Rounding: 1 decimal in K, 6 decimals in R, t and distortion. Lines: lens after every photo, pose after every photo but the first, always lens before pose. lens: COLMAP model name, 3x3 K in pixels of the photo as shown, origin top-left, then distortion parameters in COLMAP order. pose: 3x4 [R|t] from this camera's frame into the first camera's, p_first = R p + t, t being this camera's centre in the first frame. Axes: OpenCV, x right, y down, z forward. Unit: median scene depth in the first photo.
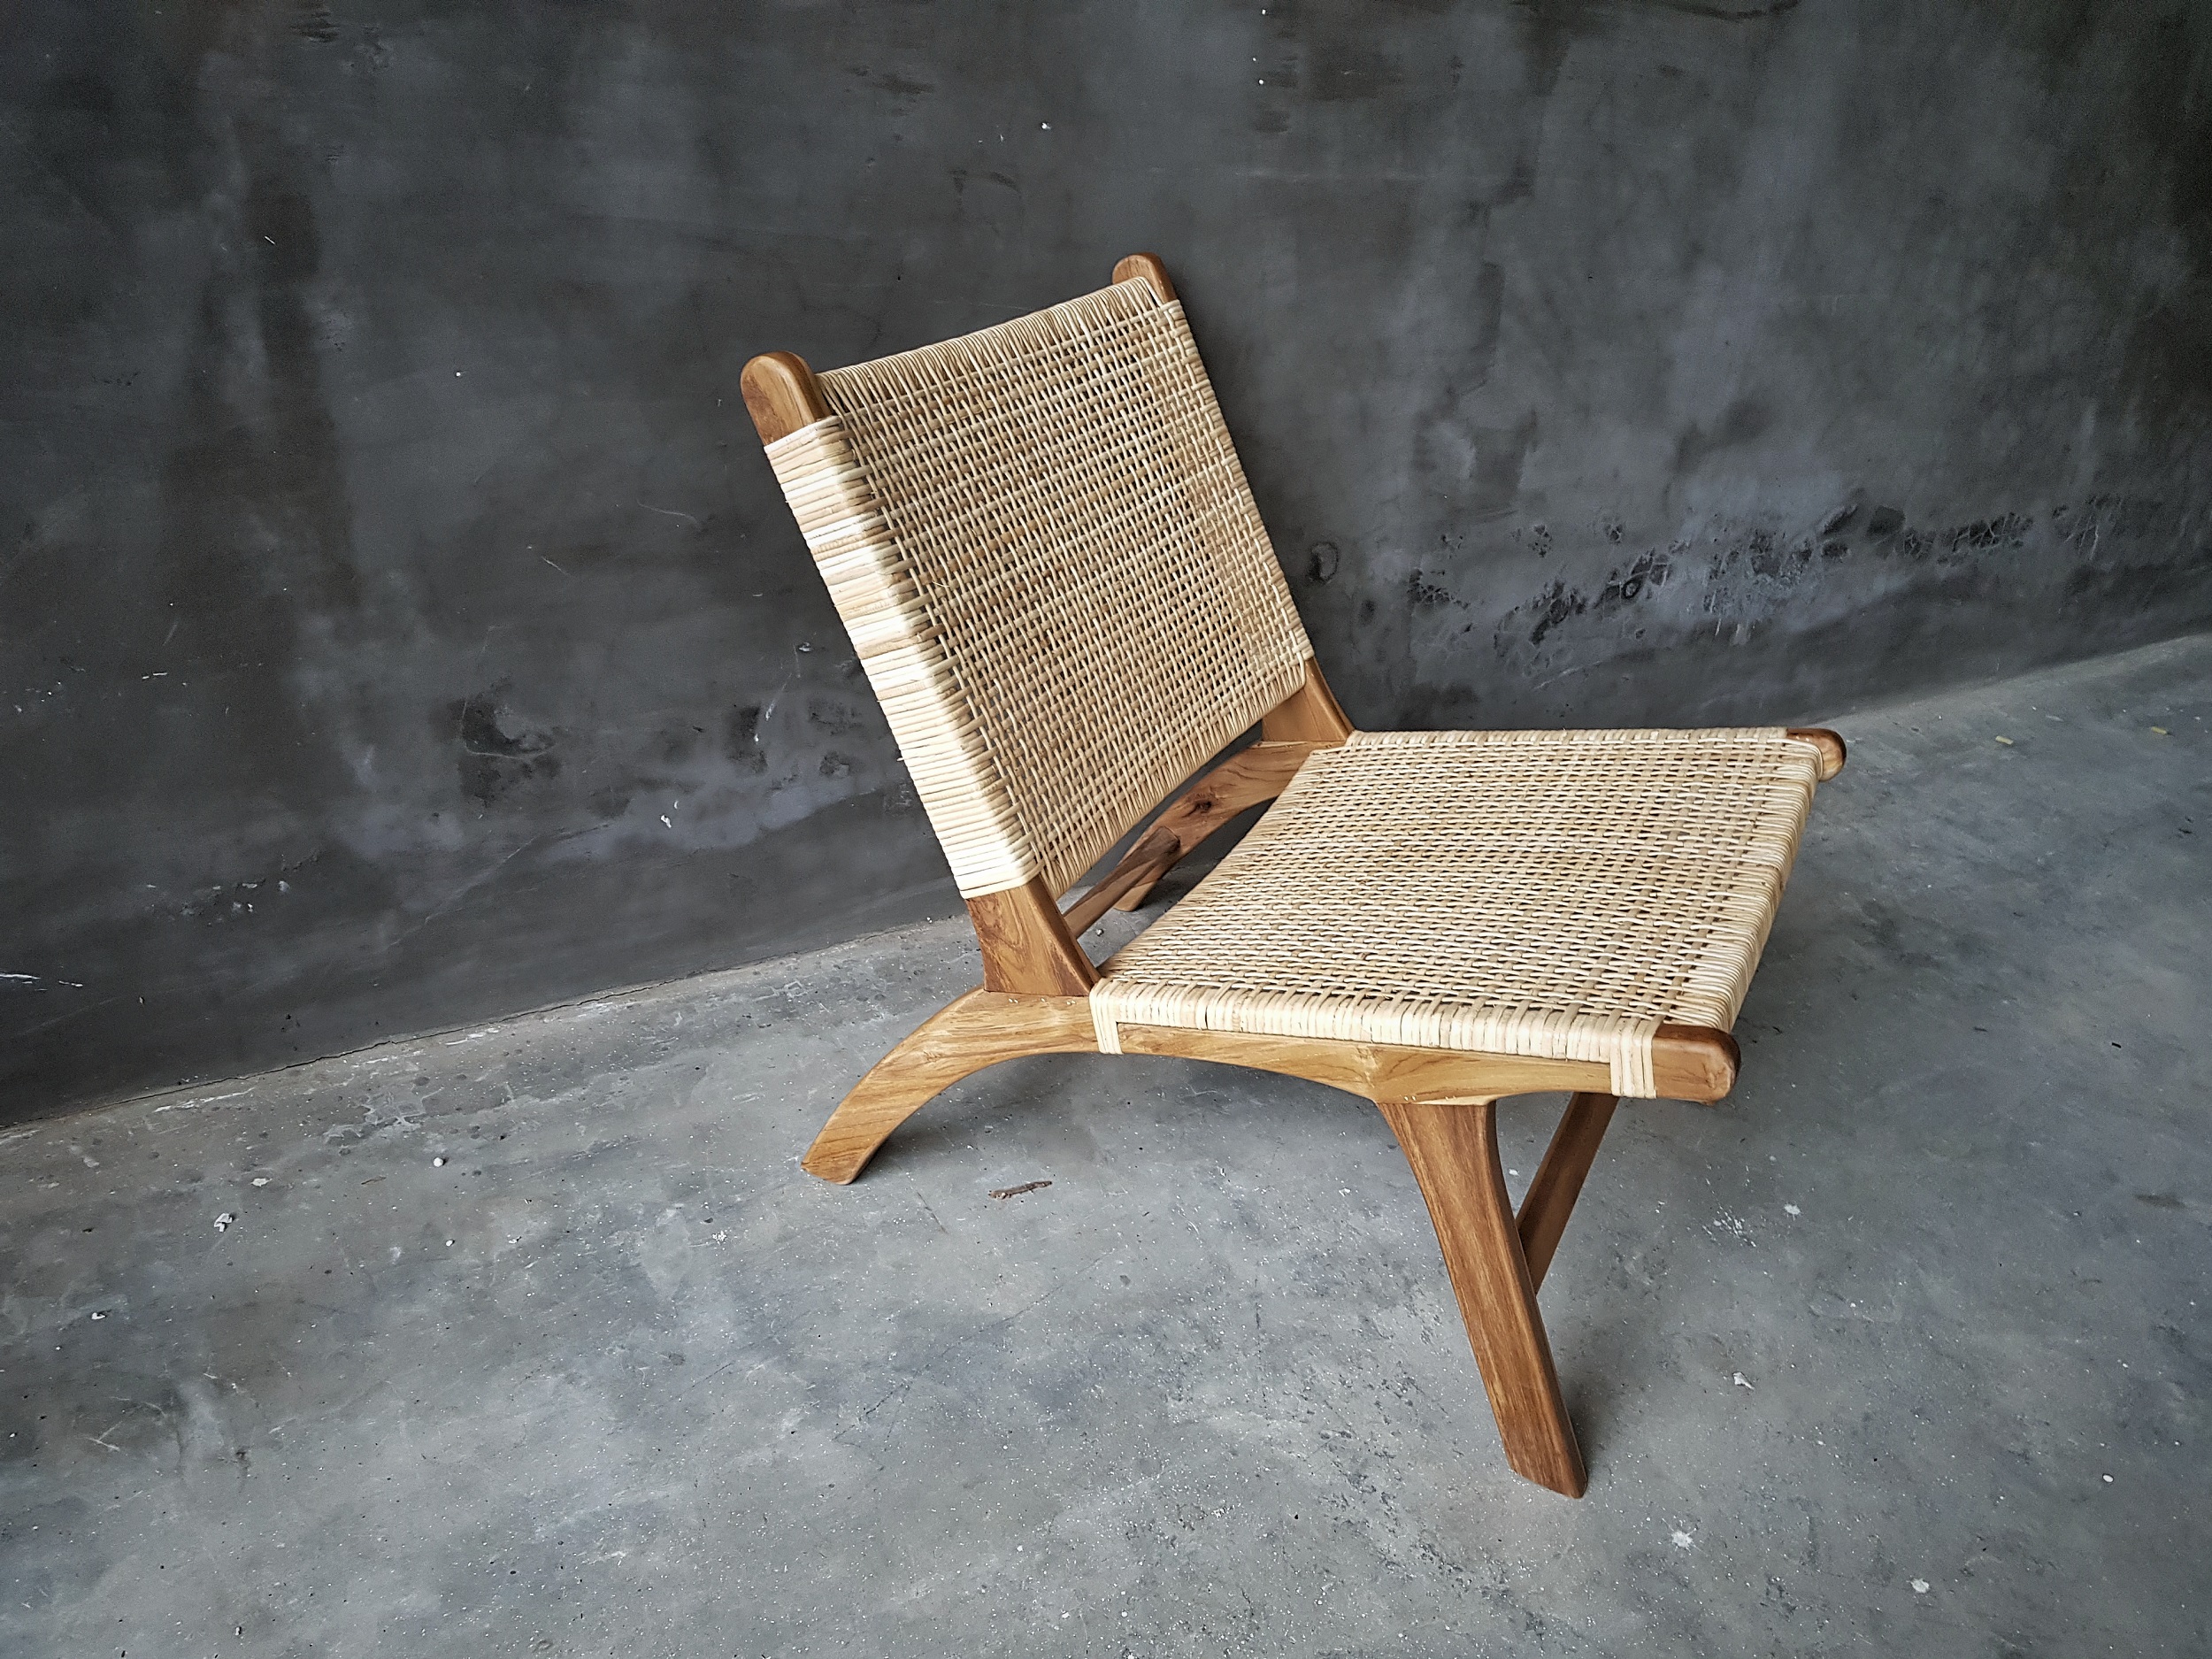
lens RADIAL K [[1821.9, 0, 1153.2], [0, 1821.9, 872.3], [0, 0, 1]] dist [0.053396, -0.108045]
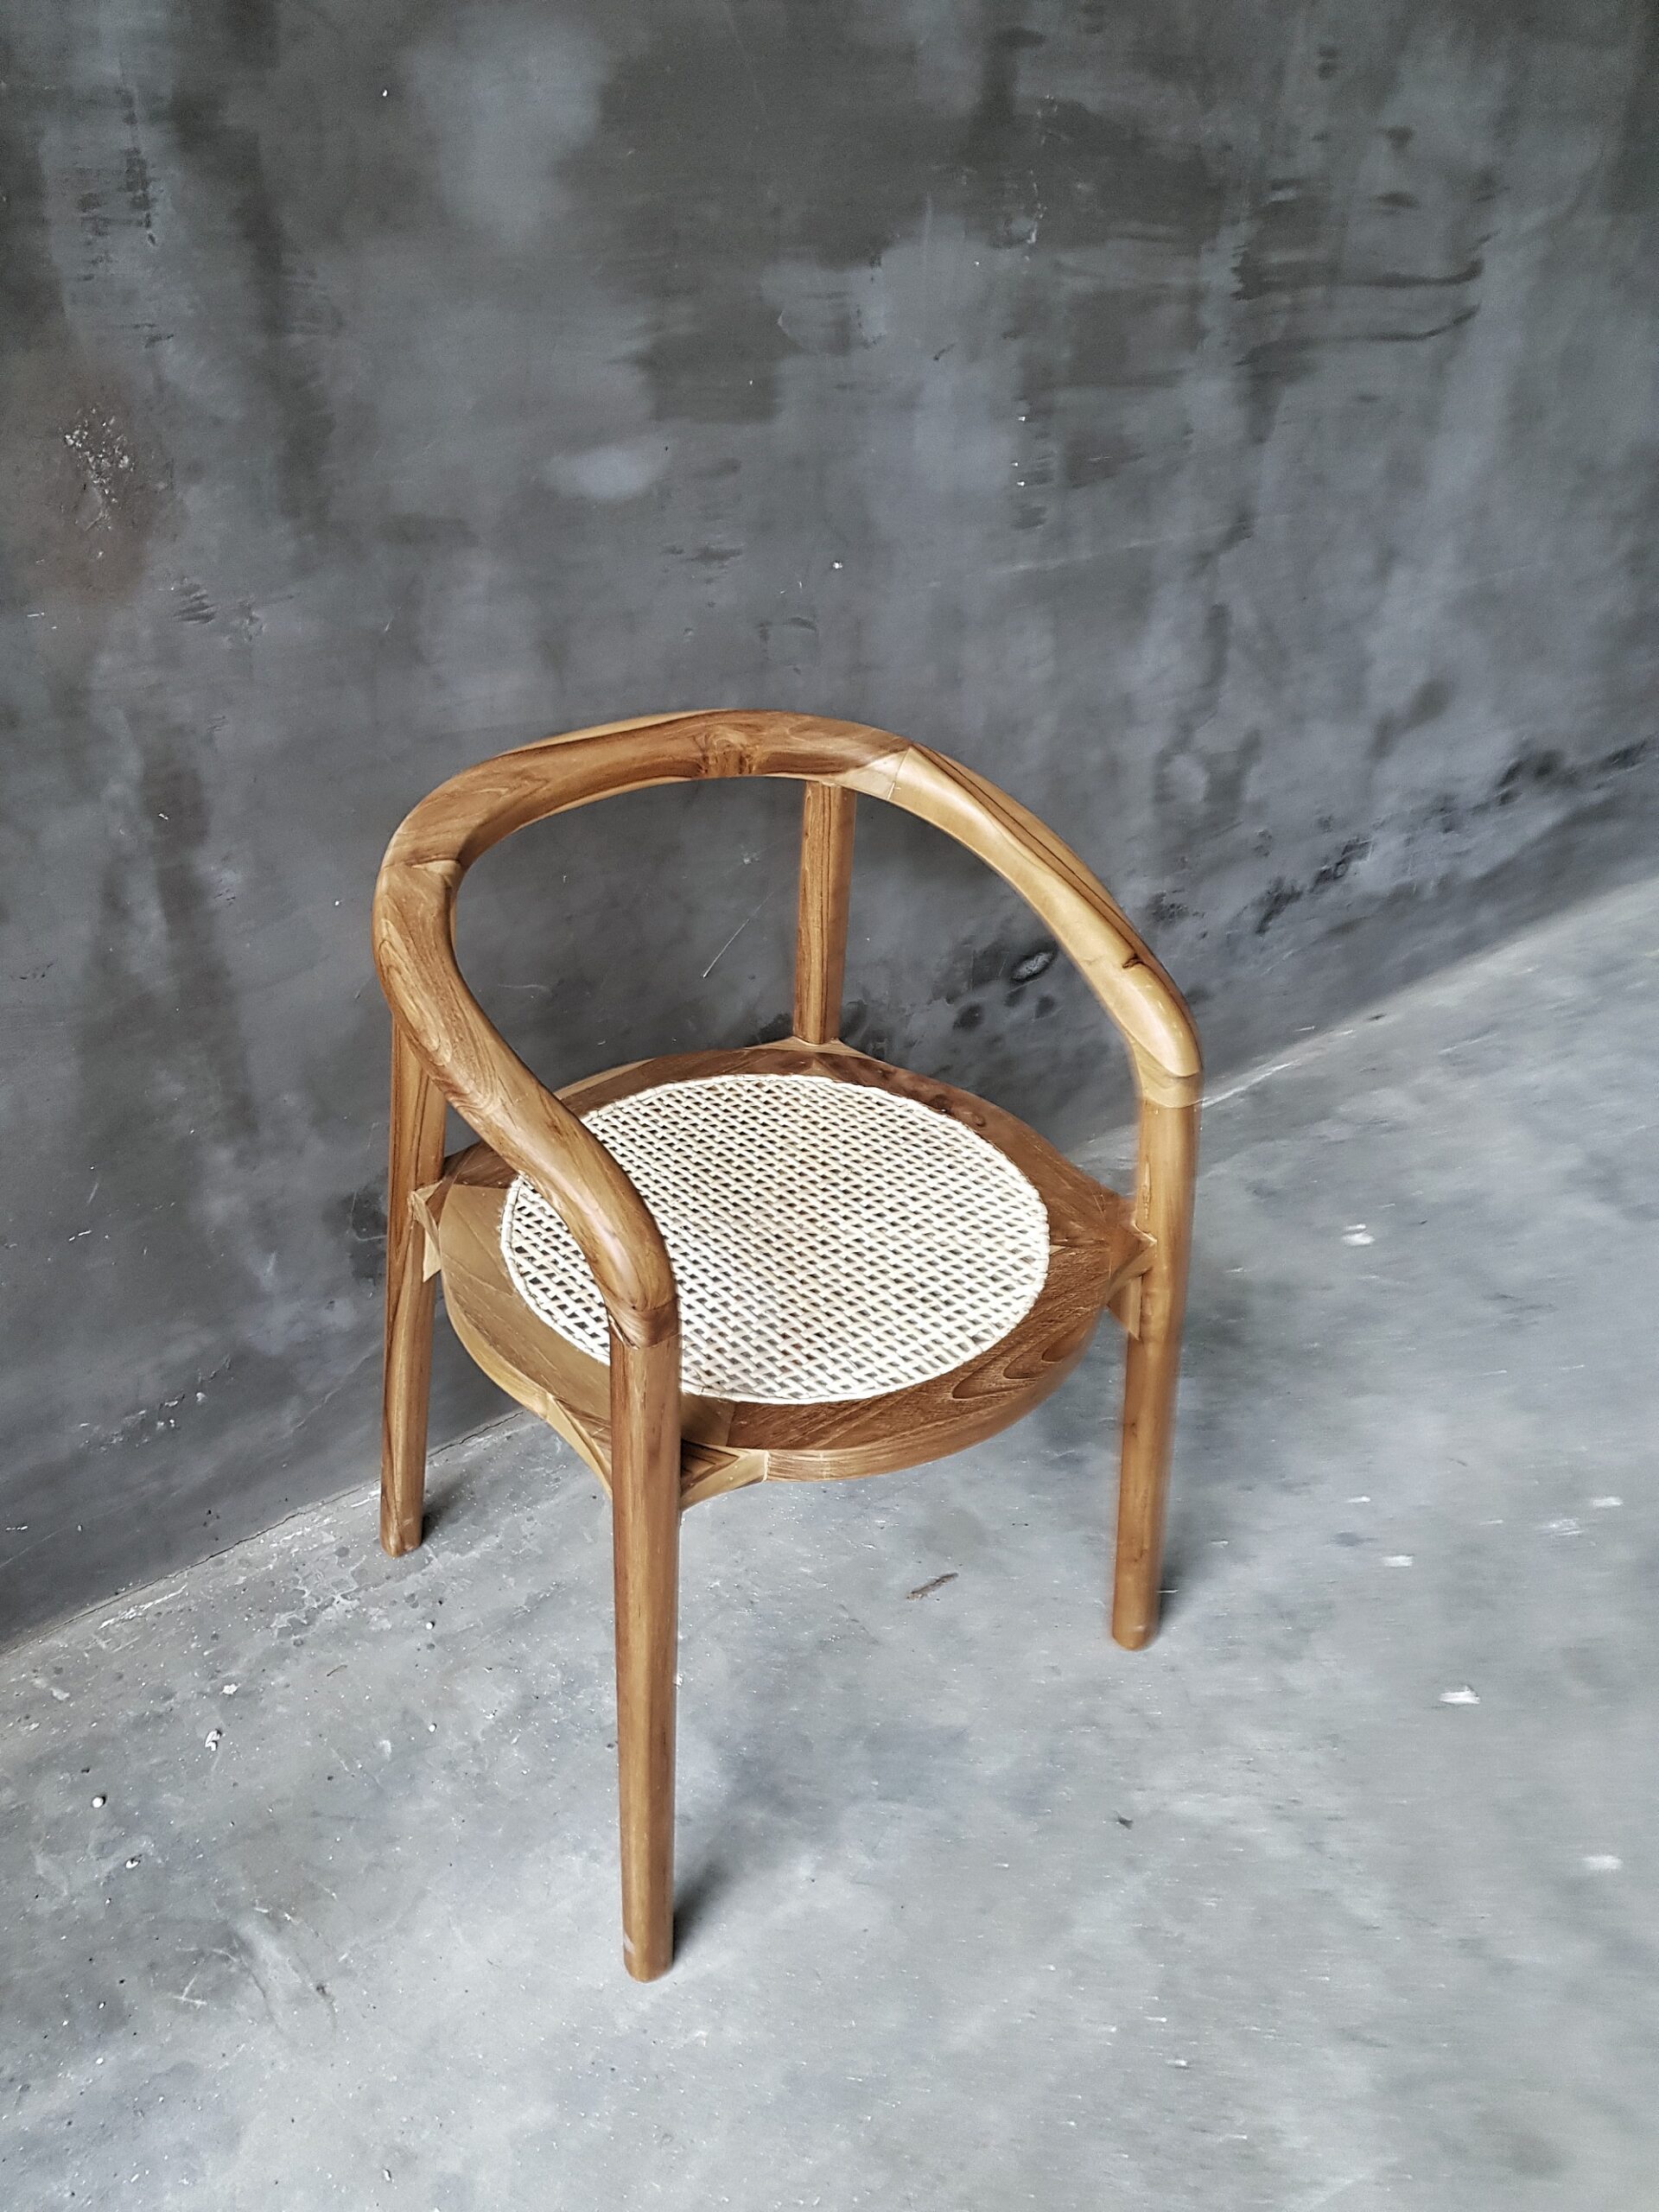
lens RADIAL K [[1821.9, 0, 838.3], [0, 1821.9, 1115.6], [0, 0, 1]] dist [0.053396, -0.108045]
pose [[0.990727, -0.110264, 0.079387, -0.187477], [0.103955, 0.991387, 0.079653, -0.197386], [-0.087486, -0.070661, 0.993656, -0.042505]]
